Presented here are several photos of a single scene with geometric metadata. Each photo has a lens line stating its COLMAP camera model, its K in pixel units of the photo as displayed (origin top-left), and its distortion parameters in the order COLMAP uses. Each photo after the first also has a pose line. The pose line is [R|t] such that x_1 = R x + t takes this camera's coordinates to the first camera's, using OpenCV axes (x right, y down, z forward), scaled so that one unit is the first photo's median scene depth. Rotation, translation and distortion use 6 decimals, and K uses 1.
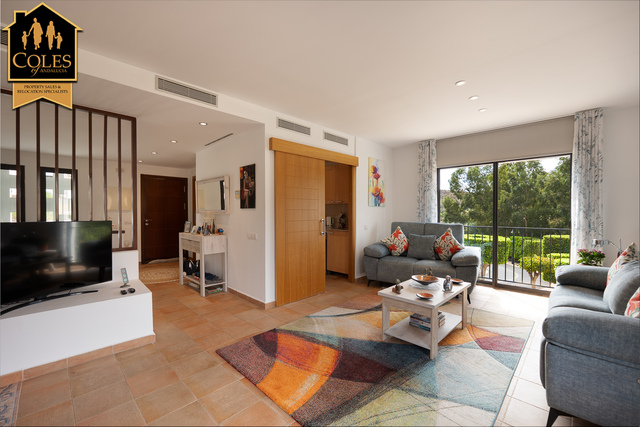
lens RADIAL K [[268.2, 0, 318.9], [0, 268.2, 214.7], [0, 0, 1]] dist [-0.008144, 0.000131]
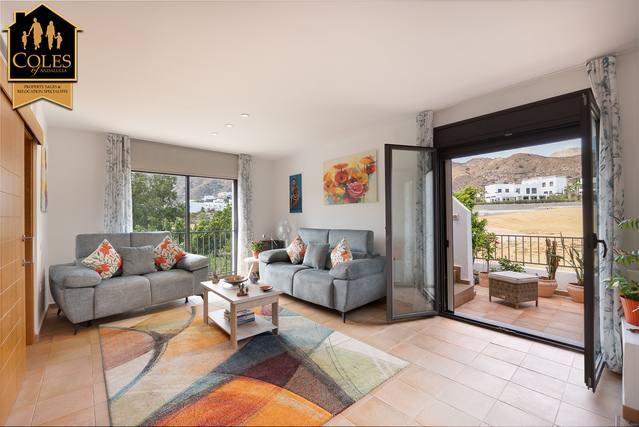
lens RADIAL K [[267.8, 0, 318.4], [0, 267.8, 214.7], [0, 0, 1]] dist [-0.008144, 0.000131]
pose [[0.072893, 0.009562, 0.997294, -0.544549], [0.019219, 0.999755, -0.010990, -0.008022], [-0.997155, 0.019968, 0.072691, 0.459219]]
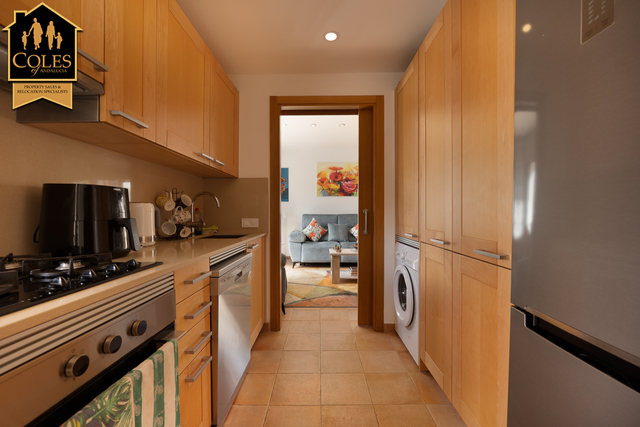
lens RADIAL K [[268.2, 0, 318.9], [0, 268.2, 214.7], [0, 0, 1]] dist [-0.008144, 0.000131]
pose [[-0.698229, -0.002393, 0.715870, -0.439842], [0.011102, 0.999838, 0.014170, 0.024903], [-0.715788, 0.017842, -0.698089, 1.793049]]
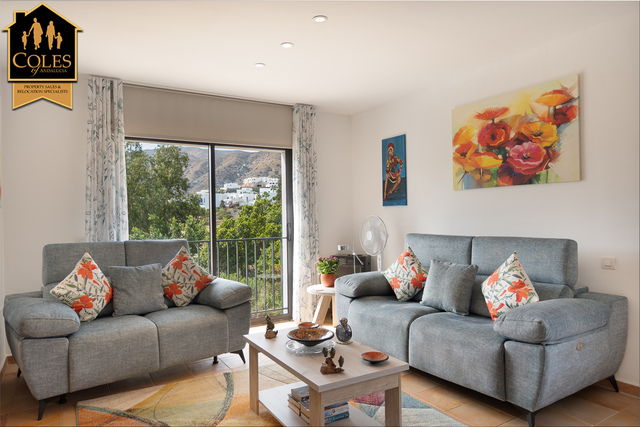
lens RADIAL K [[423.5, 0, 318.0], [0, 423.5, 214.5], [0, 0, 1]] dist [-0.000718, -0.000564]
pose [[0.255843, -0.000280, 0.966718, -0.374772], [0.024908, 0.999670, -0.006303, -0.007913], [-0.966397, 0.025692, 0.255765, 0.598341]]
